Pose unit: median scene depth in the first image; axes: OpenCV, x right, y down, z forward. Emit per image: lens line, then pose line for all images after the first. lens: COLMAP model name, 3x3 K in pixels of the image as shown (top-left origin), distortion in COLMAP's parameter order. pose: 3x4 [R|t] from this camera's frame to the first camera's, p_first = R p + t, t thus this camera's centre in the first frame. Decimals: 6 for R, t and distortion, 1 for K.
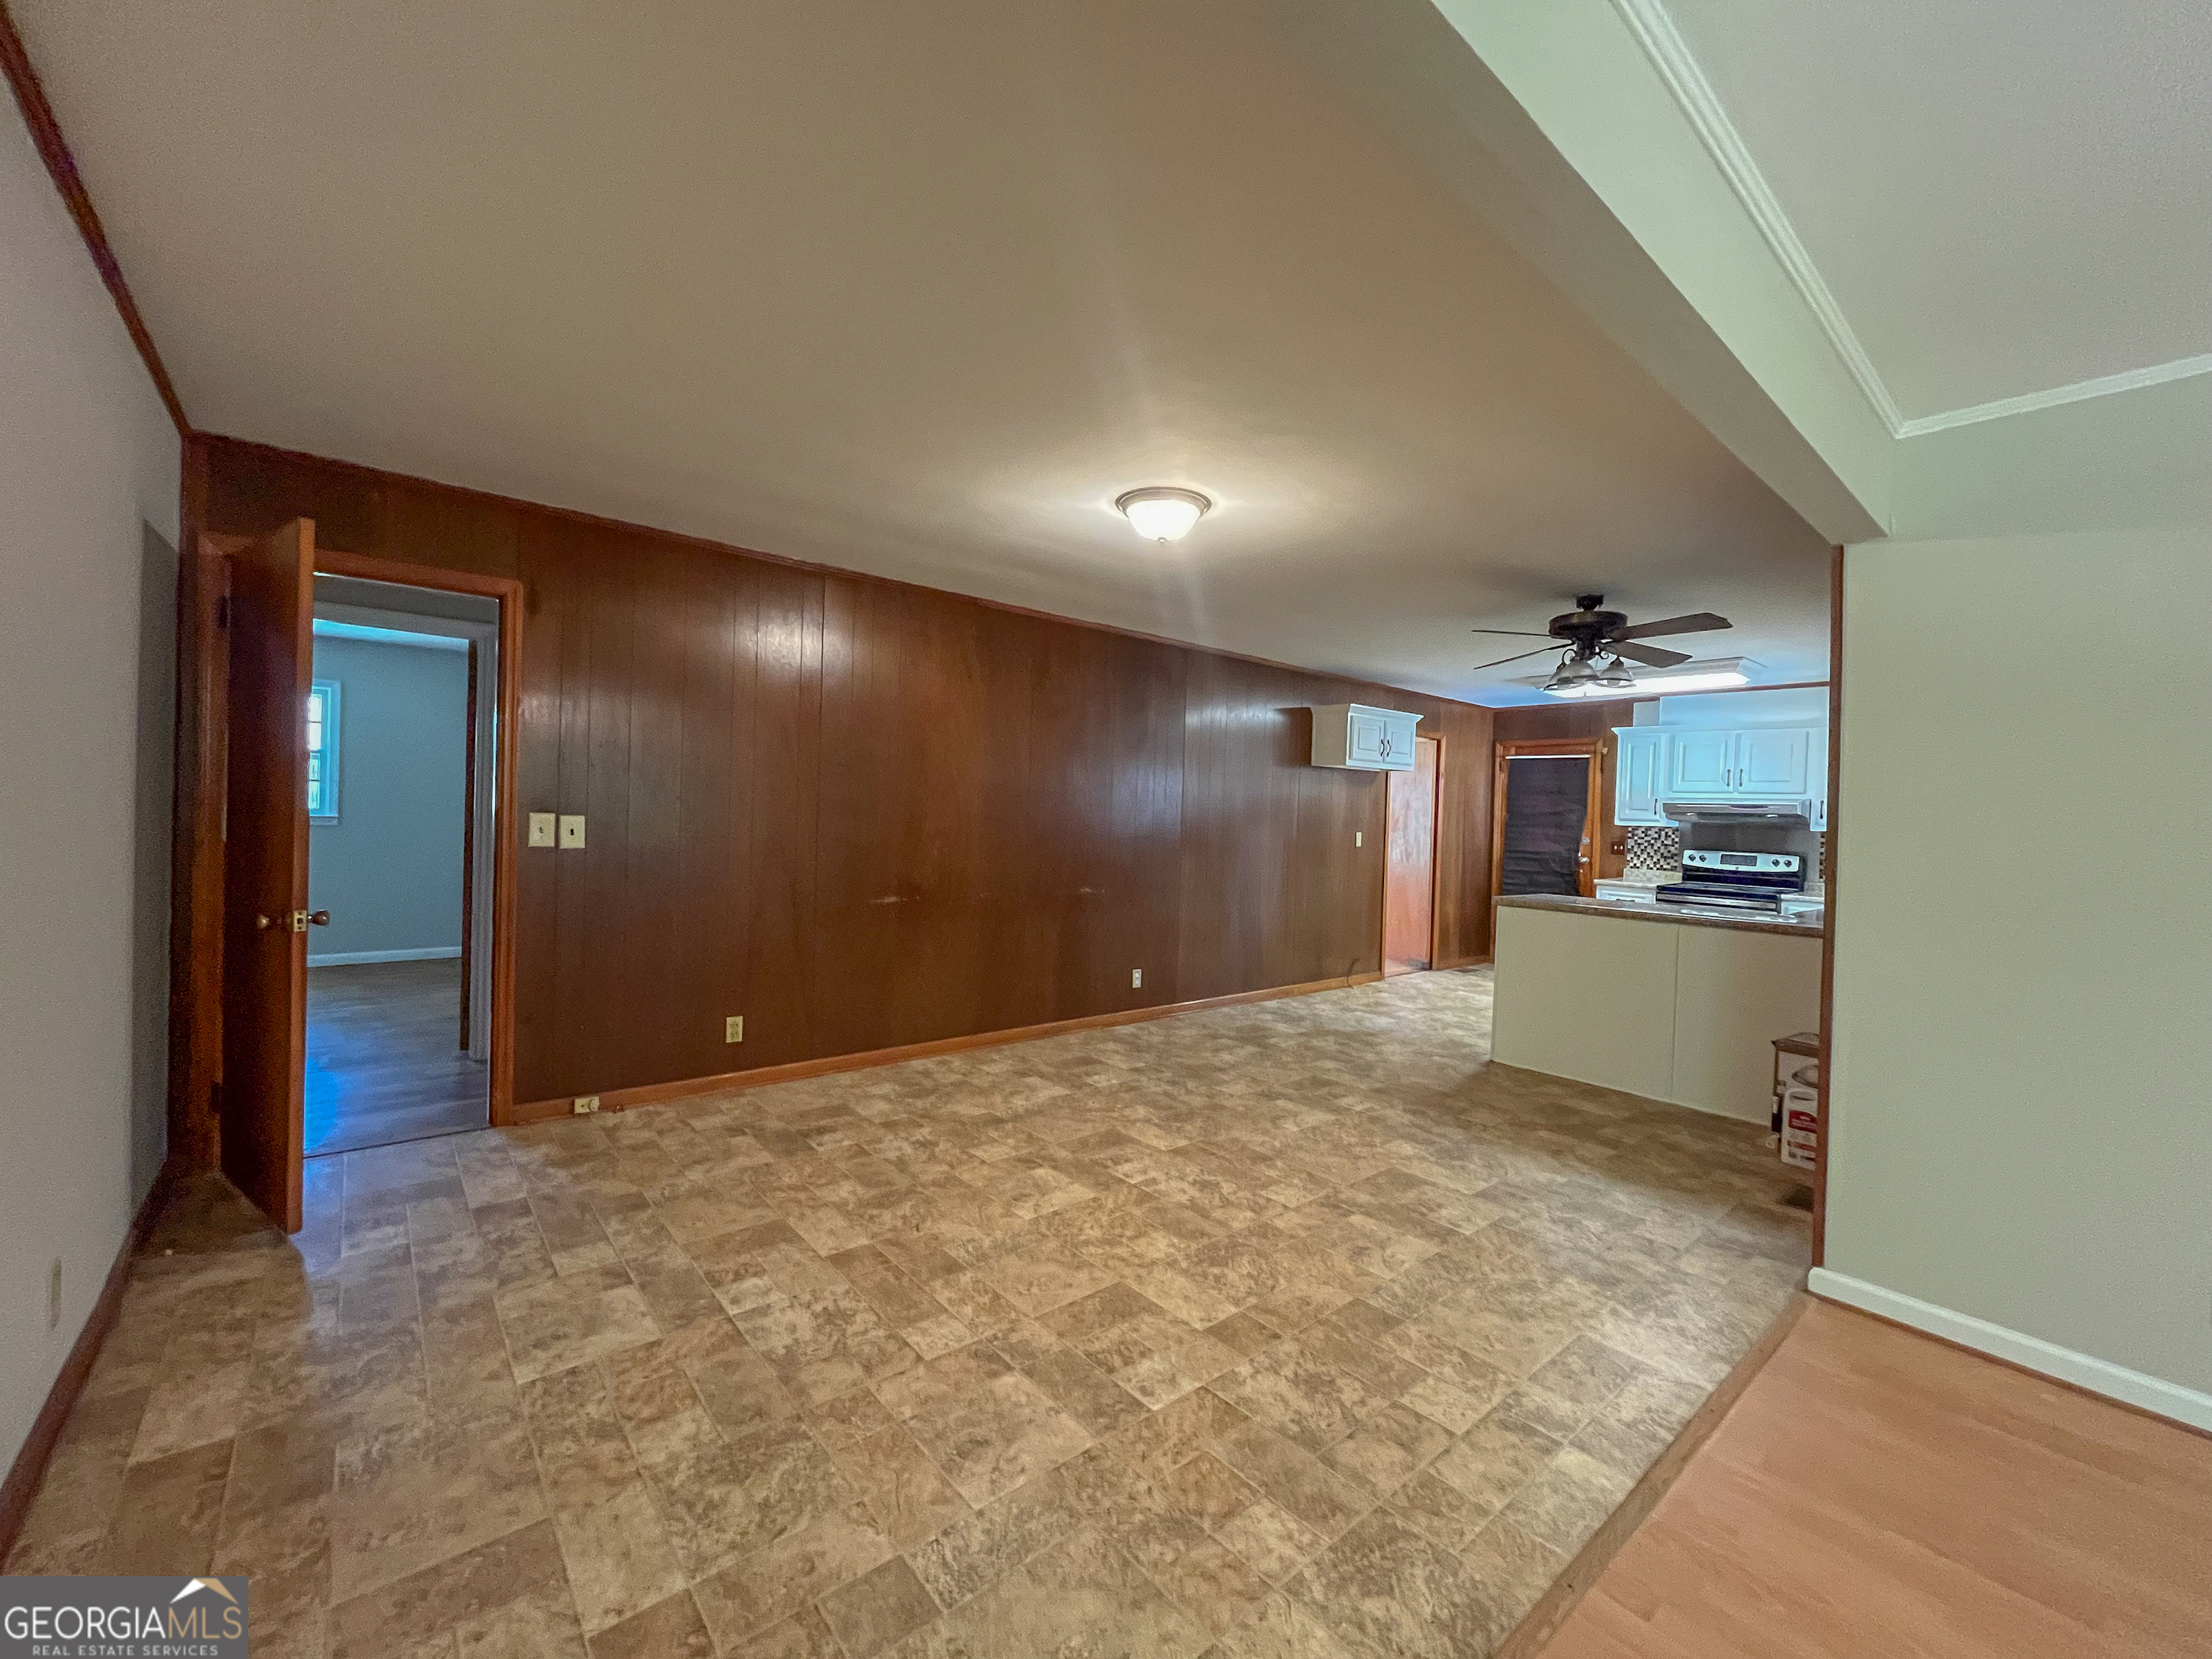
lens RADIAL K [[885.9, 0, 1096.7], [0, 885.9, 821.3], [0, 0, 1]] dist [-0.000893, -0.000168]
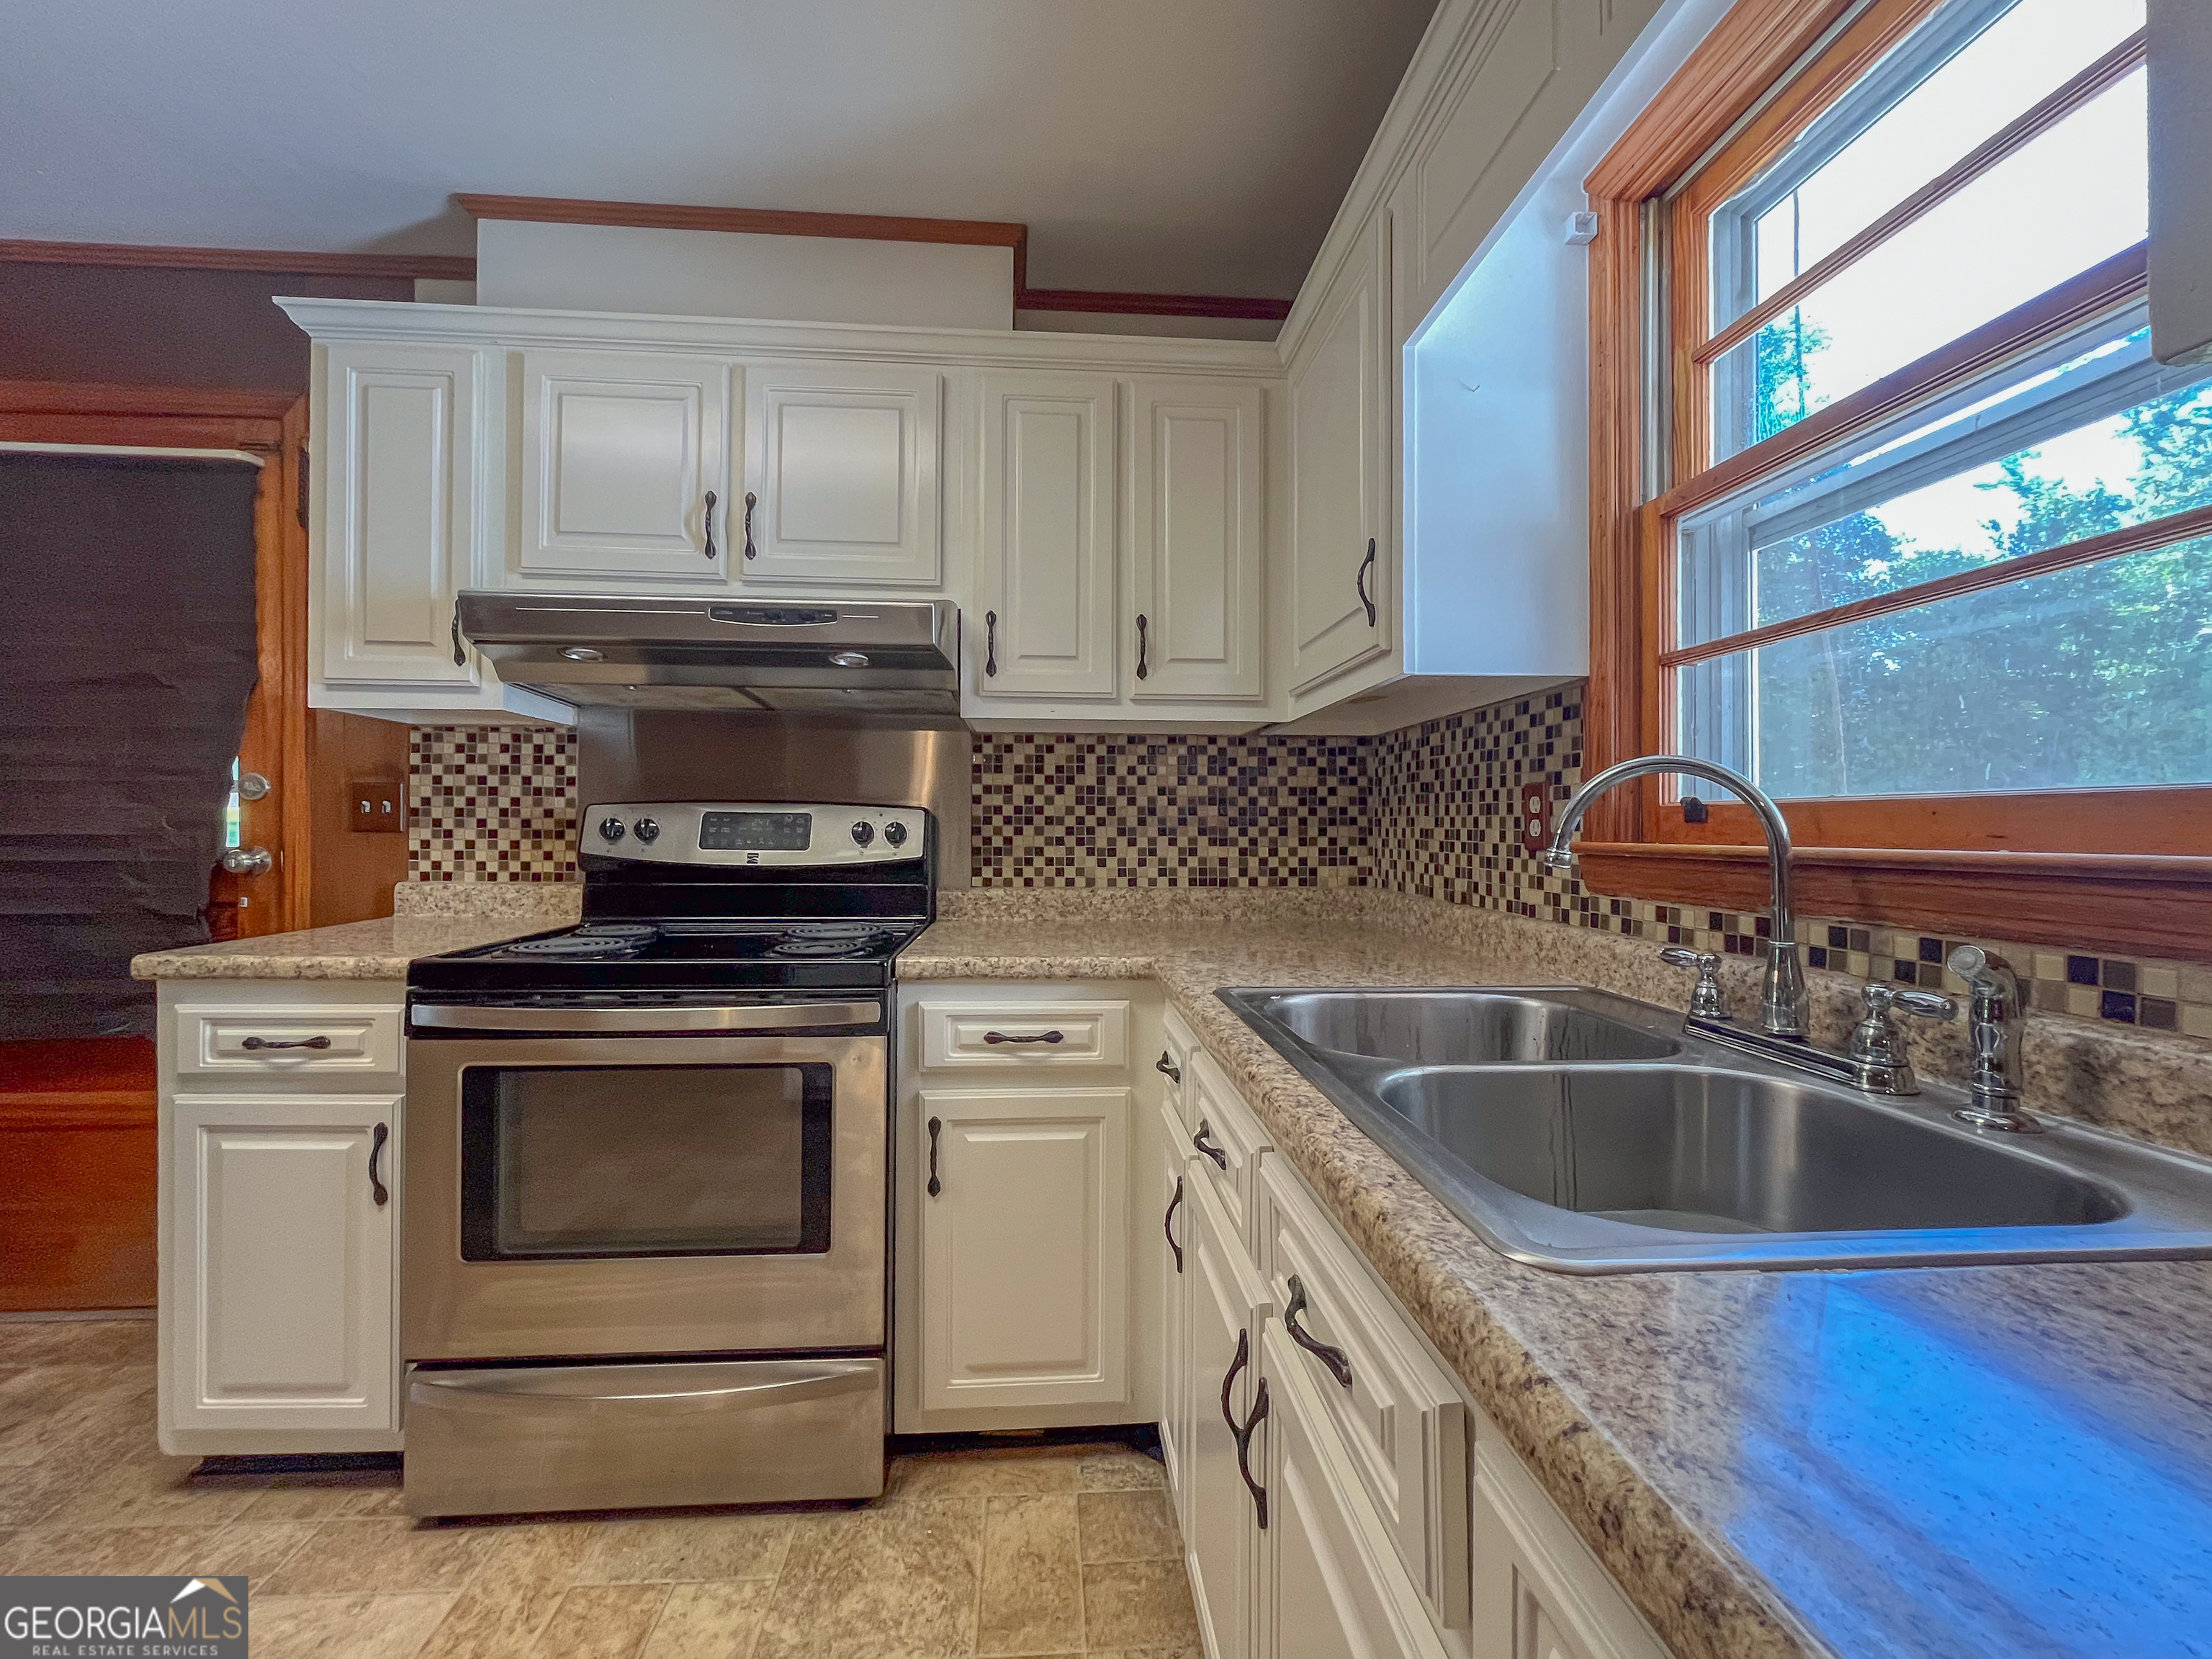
lens RADIAL K [[885.9, 0, 1082.3], [0, 885.9, 815.2], [0, 0, 1]] dist [-0.000893, -0.000168]
pose [[0.585367, -0.025189, 0.810377, 0.534571], [0.022108, 0.999642, 0.015102, 0.035606], [-0.810467, 0.009075, 0.585714, 0.719596]]
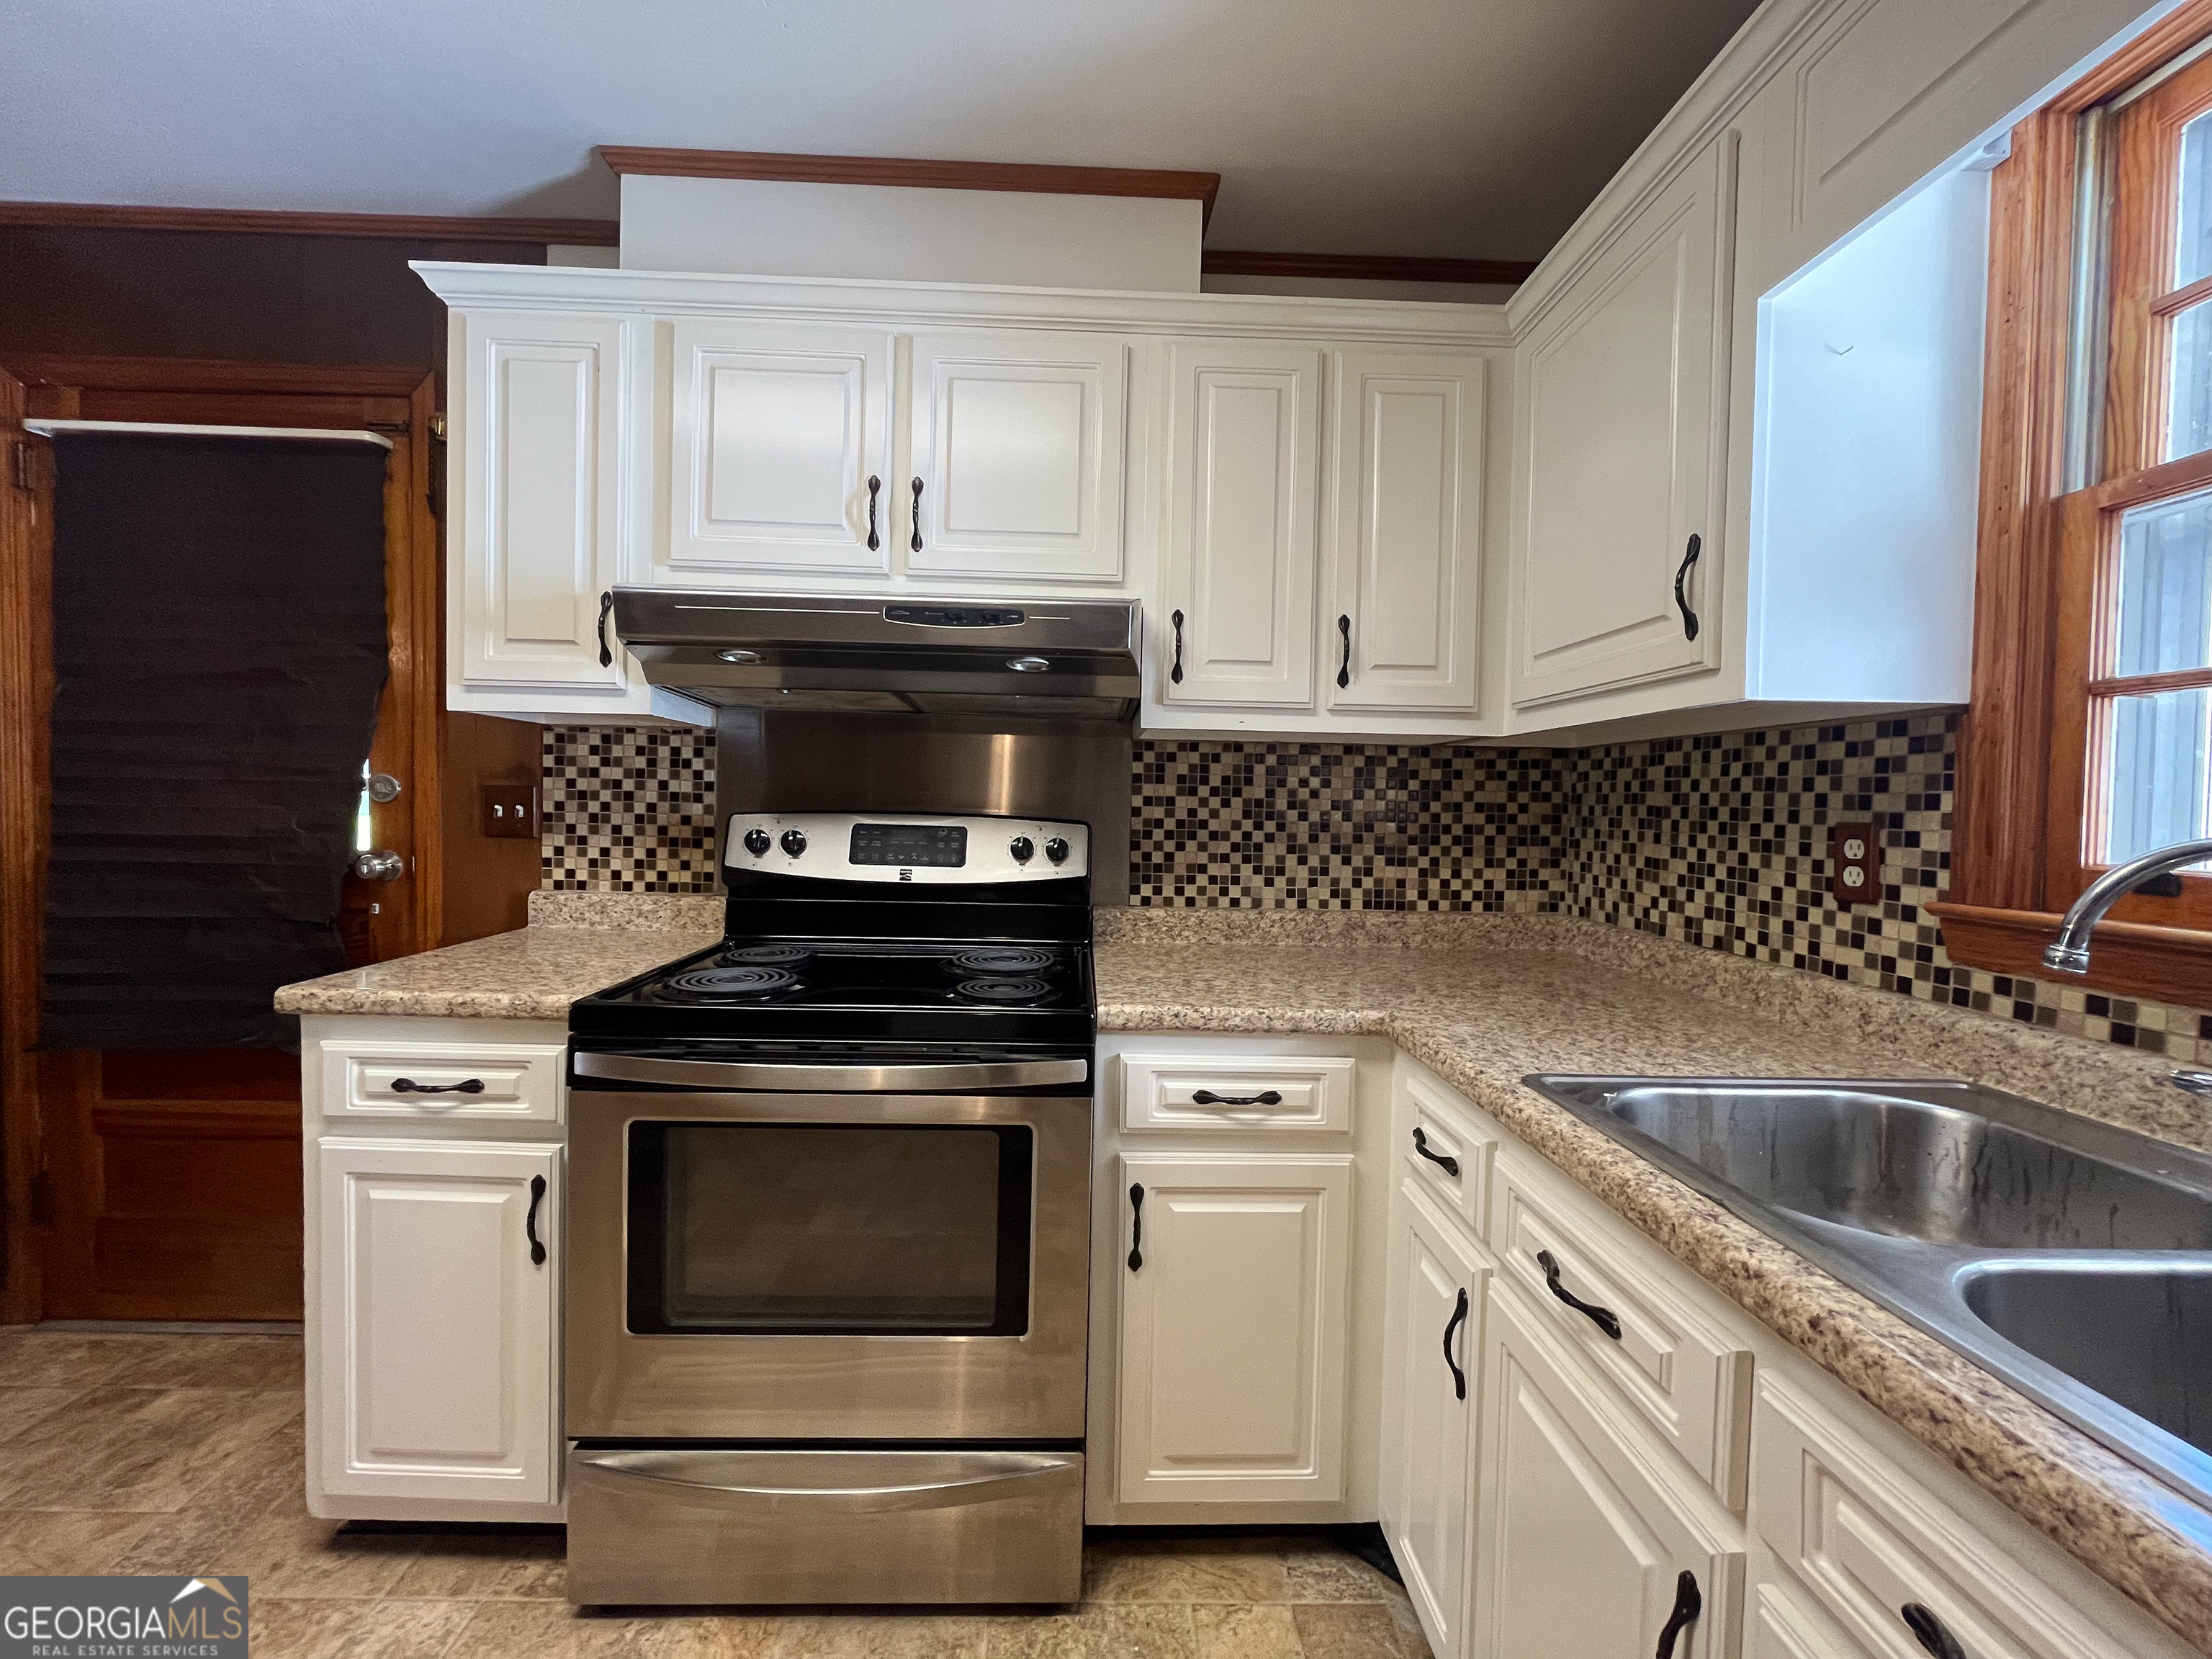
lens RADIAL K [[885.9, 0, 1121.3], [0, 885.9, 826.2], [0, 0, 1]] dist [-0.000893, -0.000168]
pose [[0.618622, -0.037235, 0.784806, 0.535818], [0.006883, 0.999095, 0.041976, 0.026508], [-0.785658, -0.020566, 0.618319, 0.757419]]
